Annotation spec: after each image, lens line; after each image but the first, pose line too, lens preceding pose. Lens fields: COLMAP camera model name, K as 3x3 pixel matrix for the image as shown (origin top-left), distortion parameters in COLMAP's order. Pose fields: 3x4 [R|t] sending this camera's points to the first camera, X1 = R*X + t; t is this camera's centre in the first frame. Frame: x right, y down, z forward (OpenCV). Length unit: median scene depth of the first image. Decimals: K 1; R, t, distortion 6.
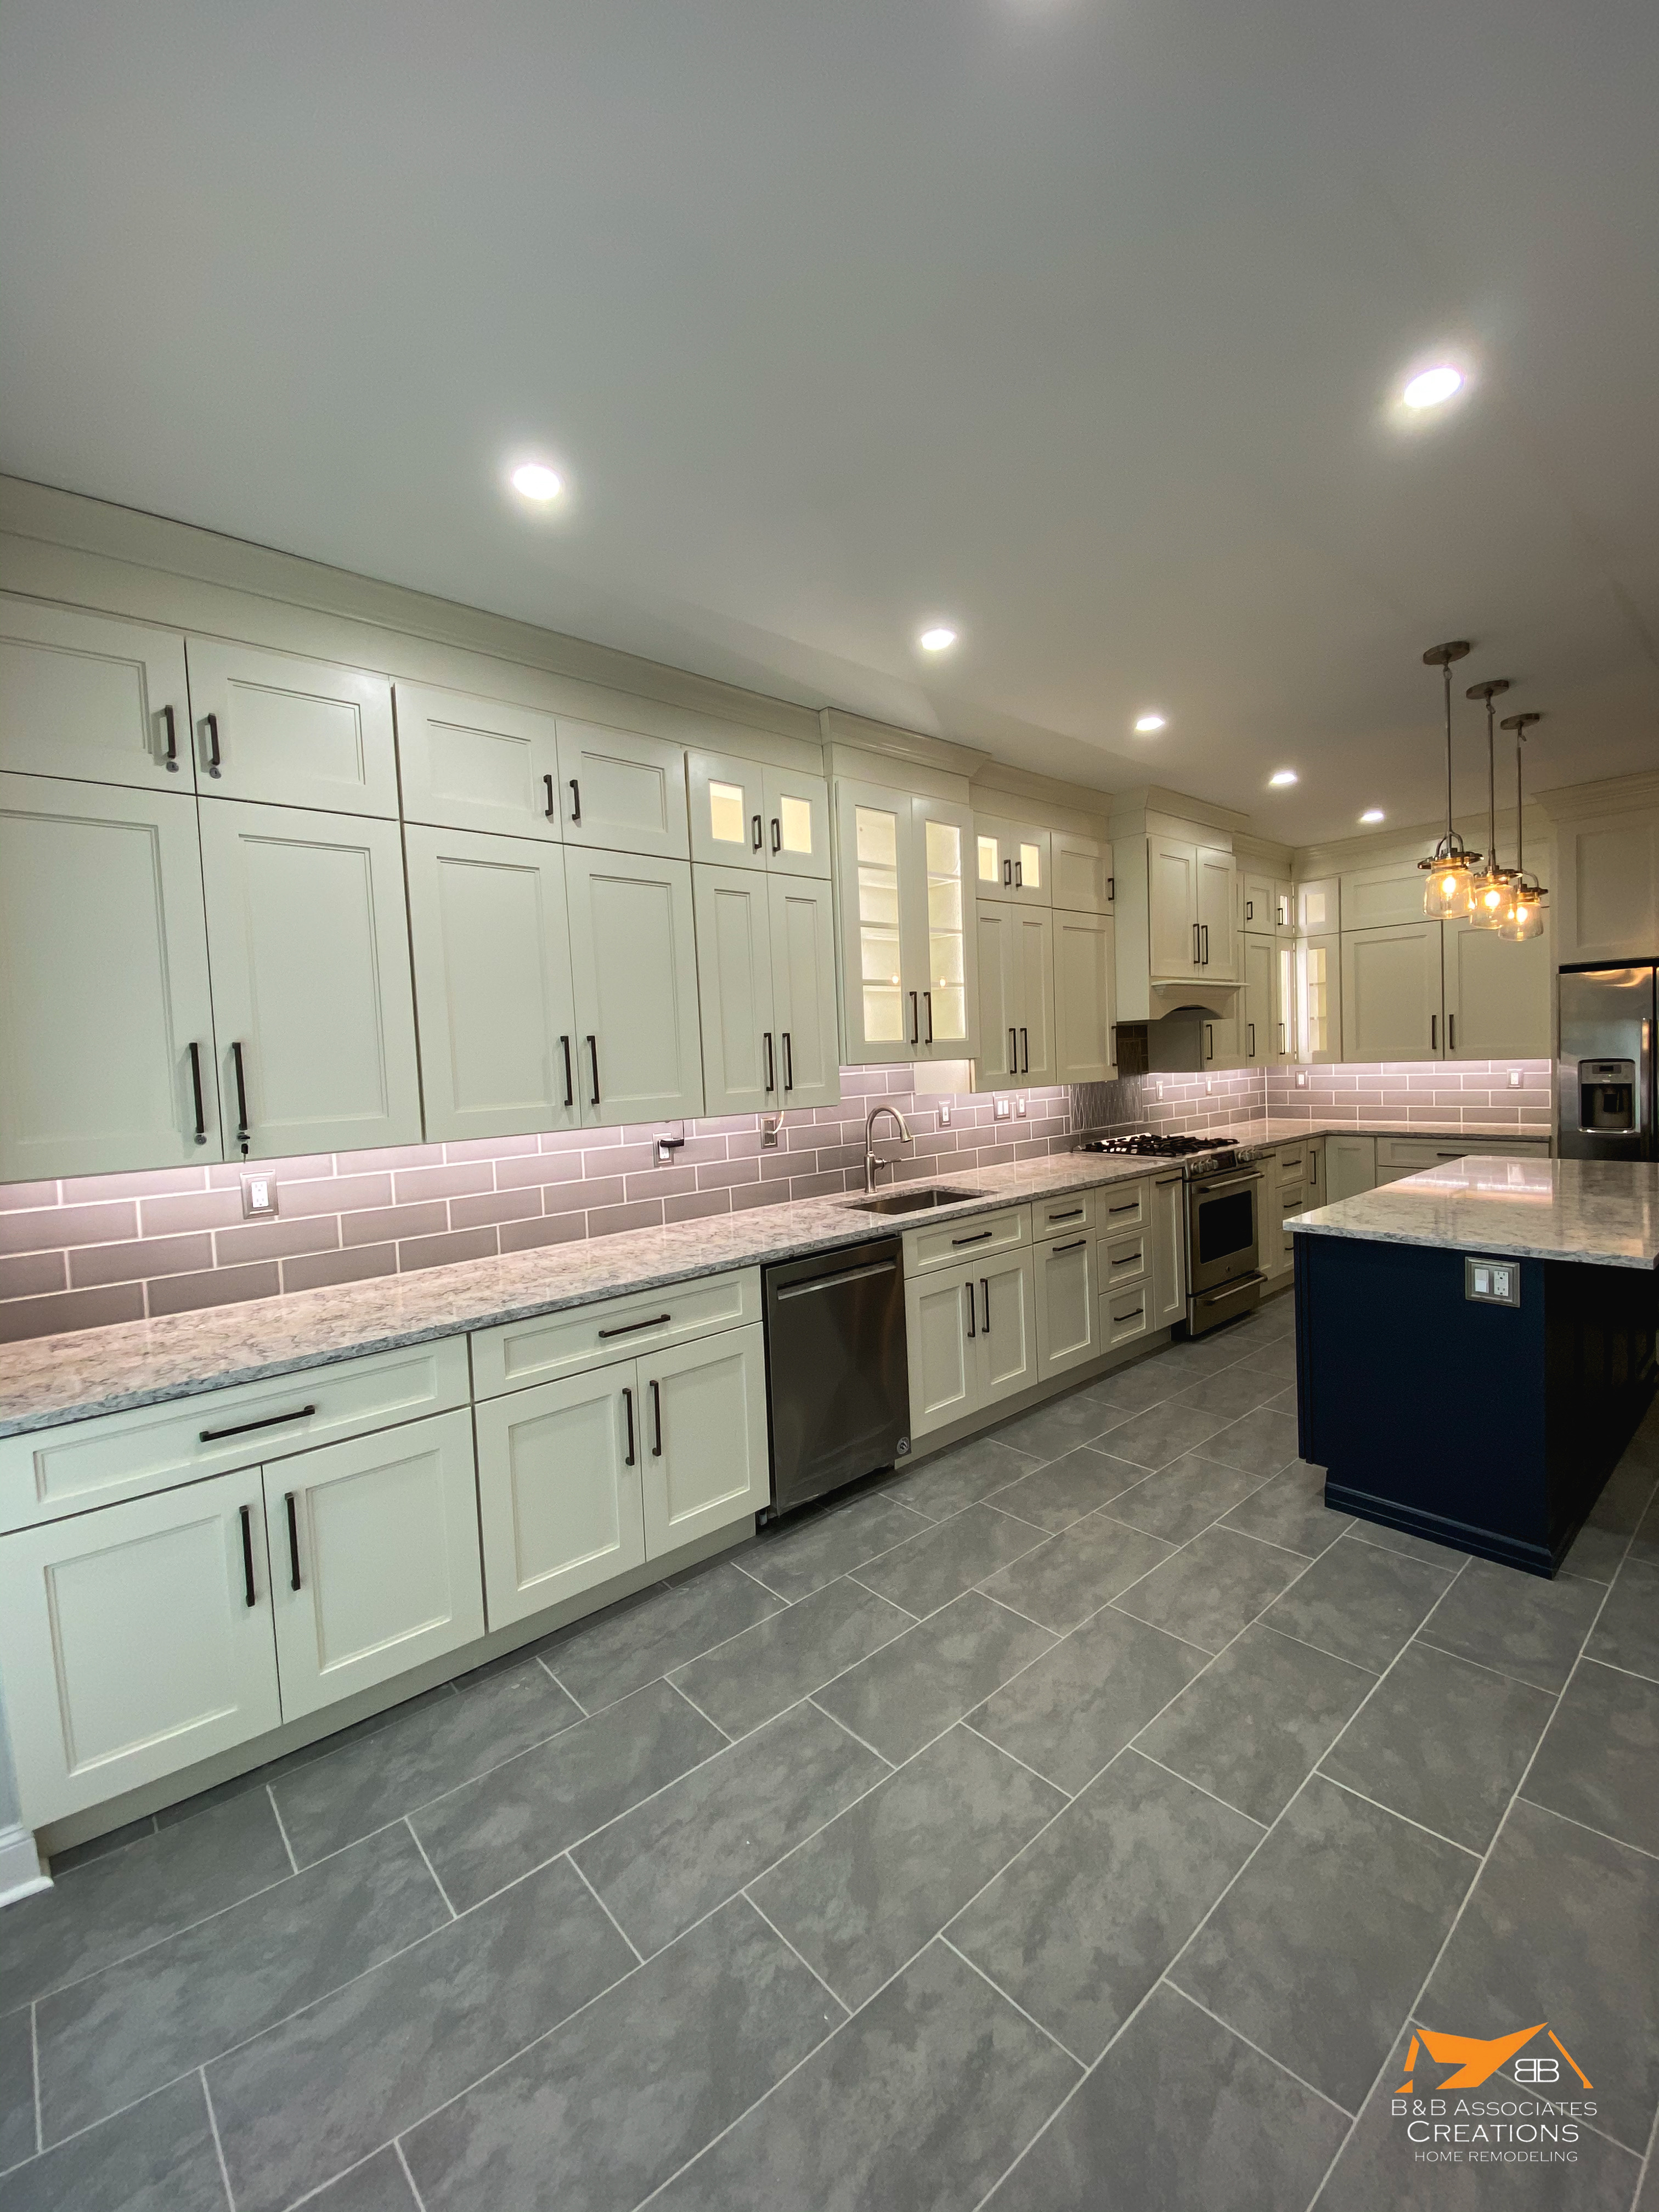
lens RADIAL K [[895.1, 0, 827.7], [0, 895.1, 1099.3], [0, 0, 1]] dist [0.041642, -0.036257]
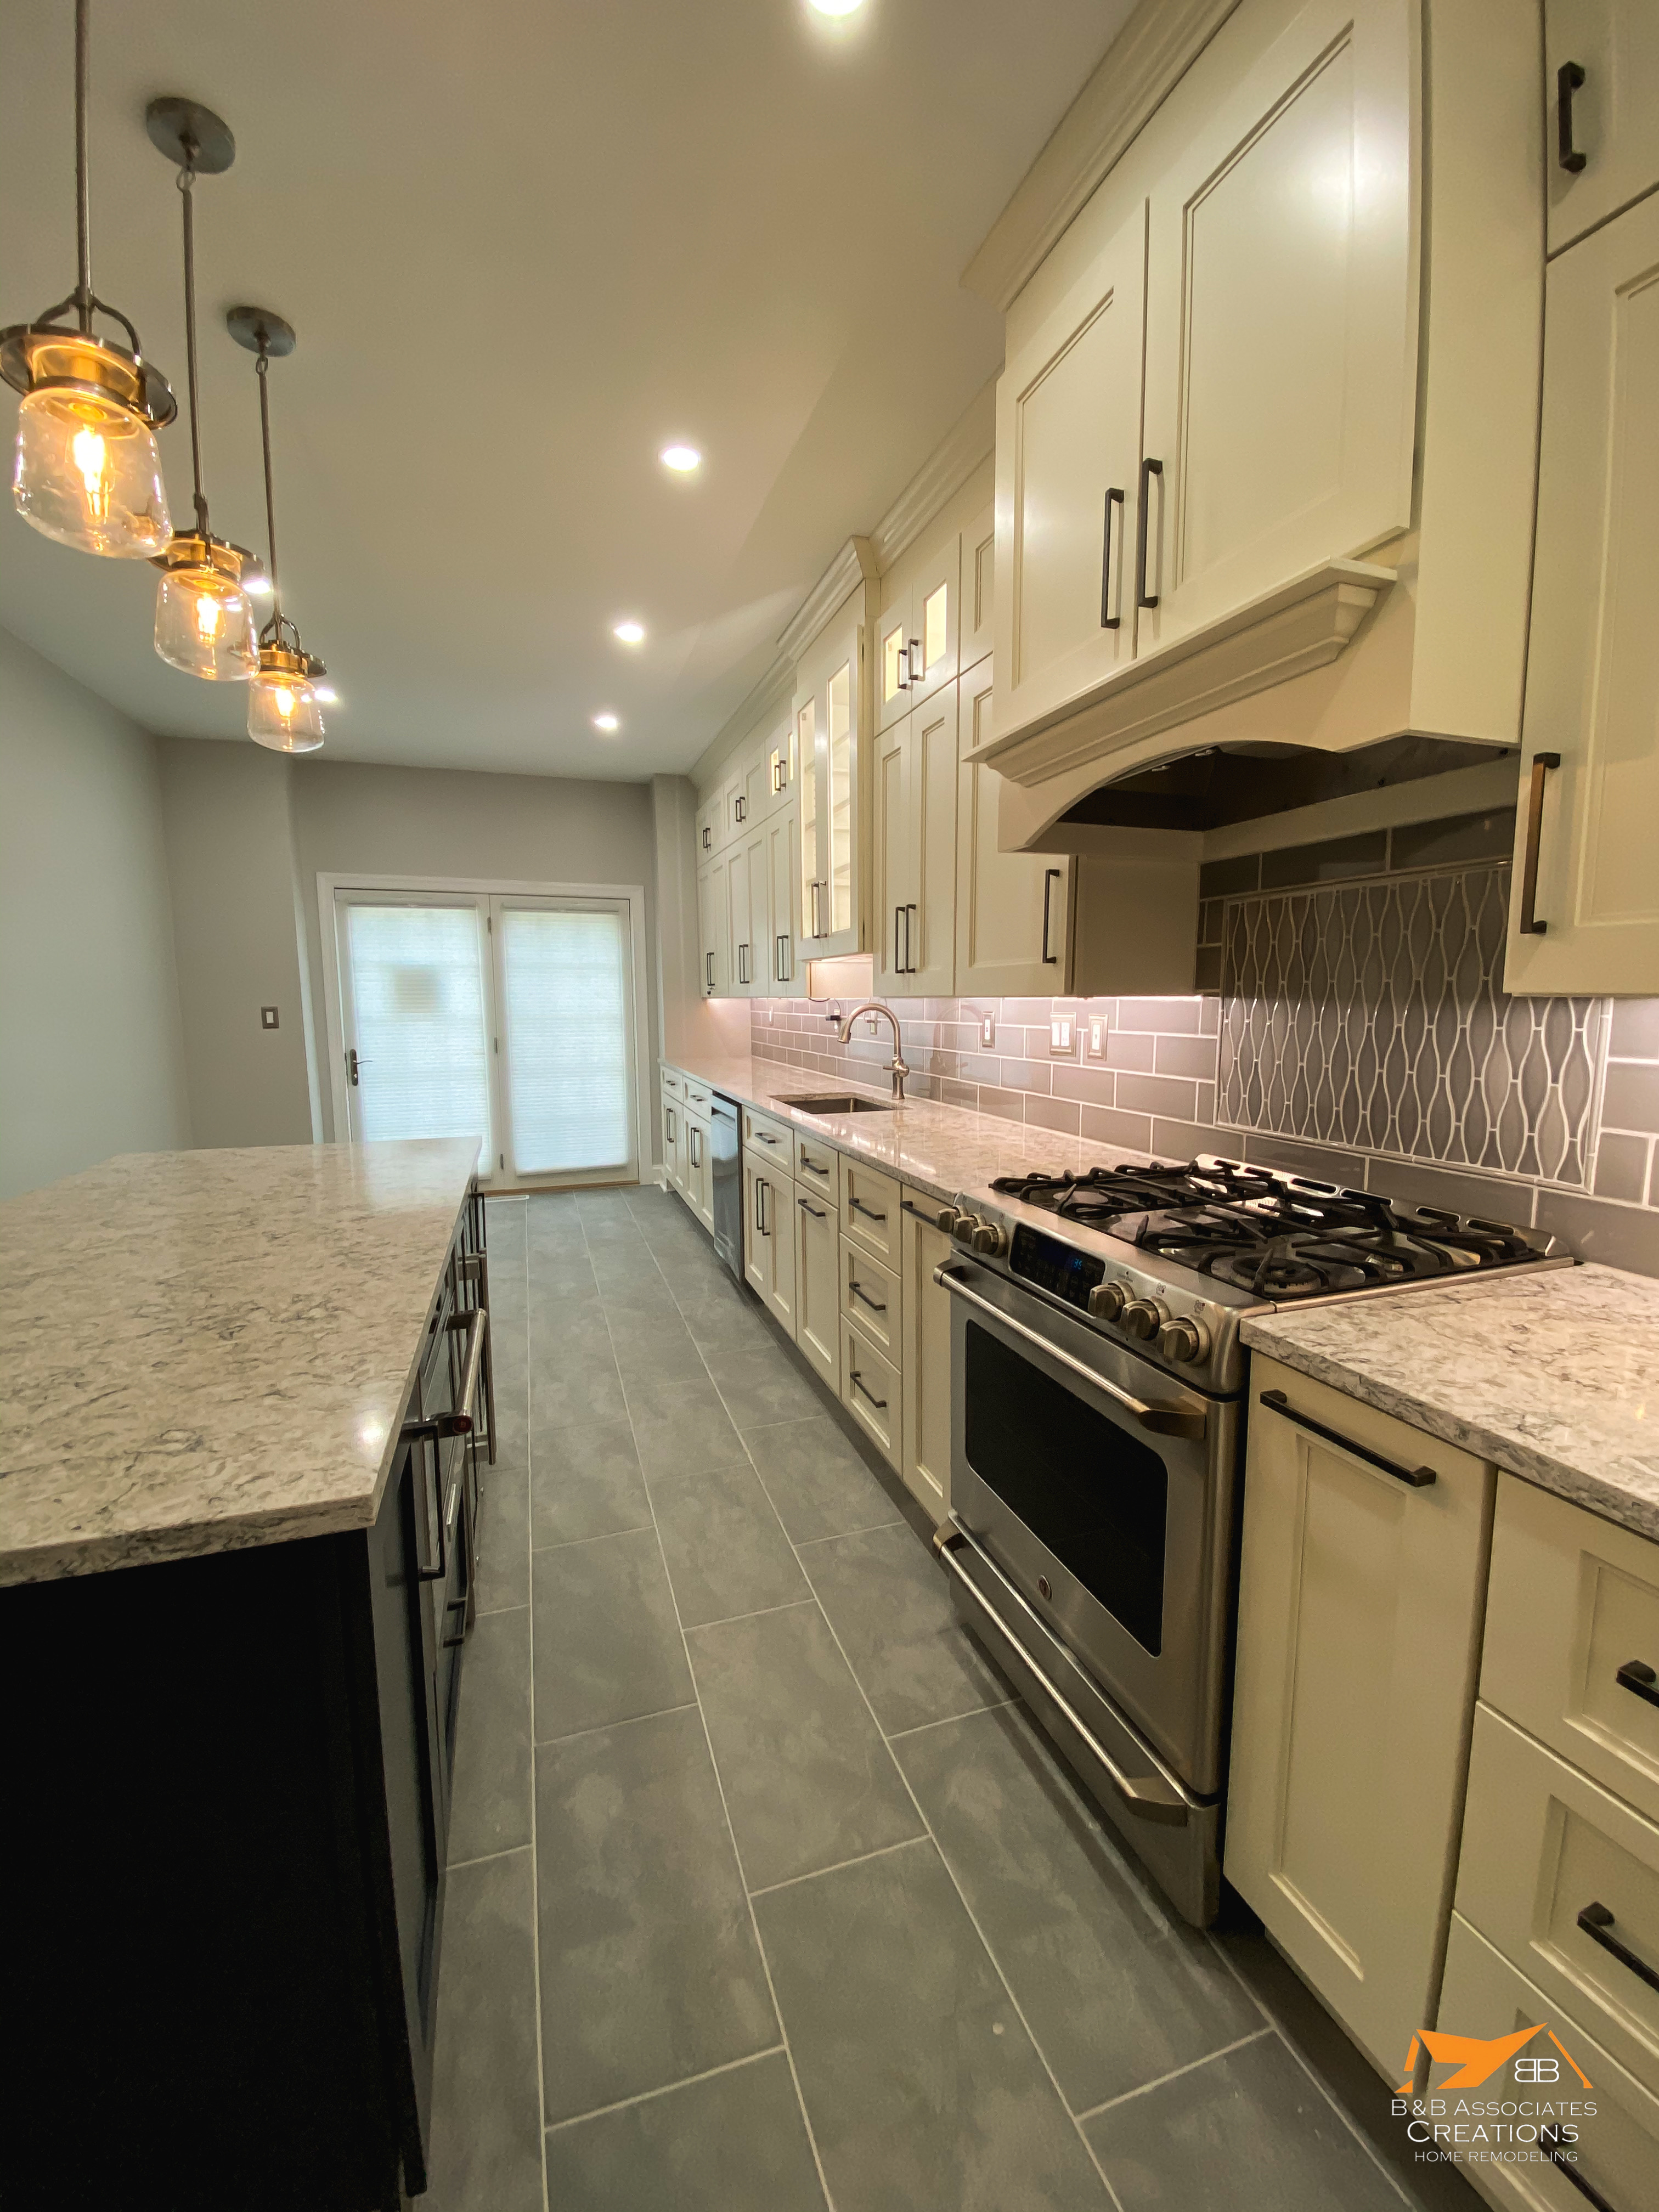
lens RADIAL K [[895.1, 0, 827.7], [0, 895.1, 1099.3], [0, 0, 1]] dist [0.041642, -0.036257]
pose [[-0.377385, 0.150143, -0.913804, 0.900786], [-0.023644, 0.984885, 0.171587, -0.051725], [0.925755, 0.086360, -0.368130, 1.239458]]
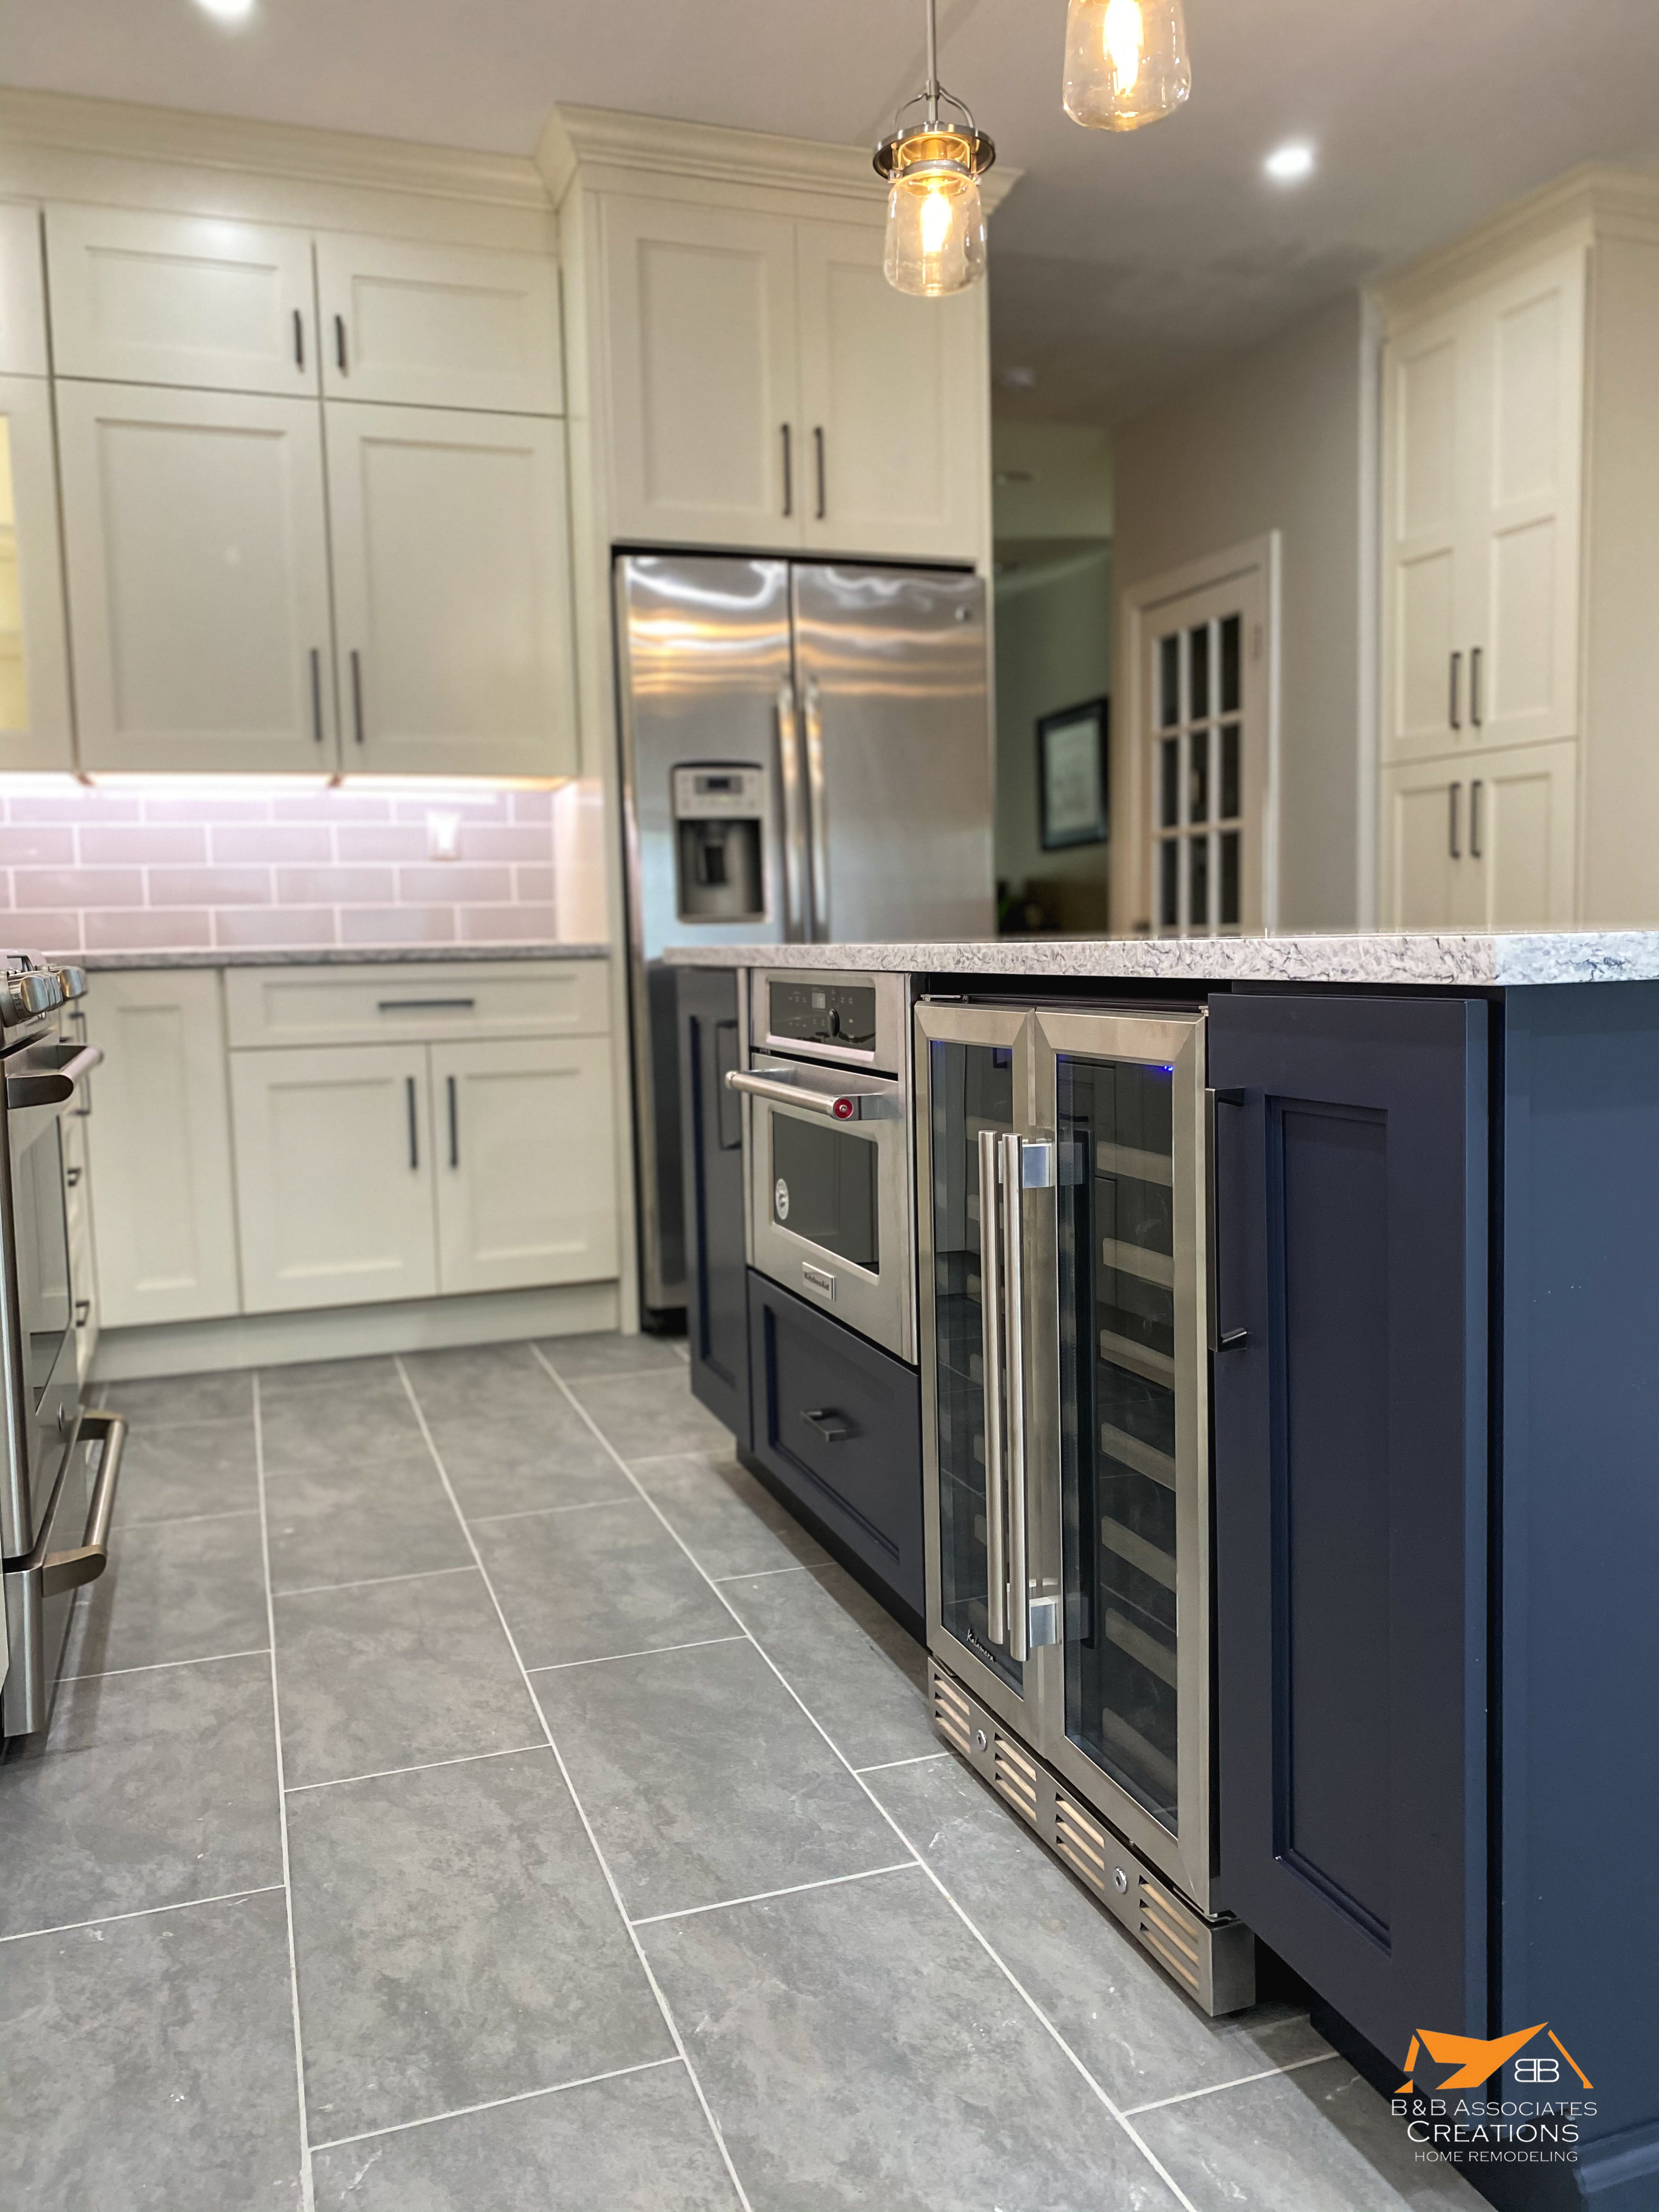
lens RADIAL K [[1698.7, 0, 833.6], [0, 1698.7, 1093.6], [0, 0, 1]] dist [0.030202, -0.033113]
pose [[0.360068, -0.049973, 0.931587, 0.093867], [0.051502, 0.998106, 0.033636, 0.109648], [-0.931503, 0.035868, 0.361960, 0.741973]]
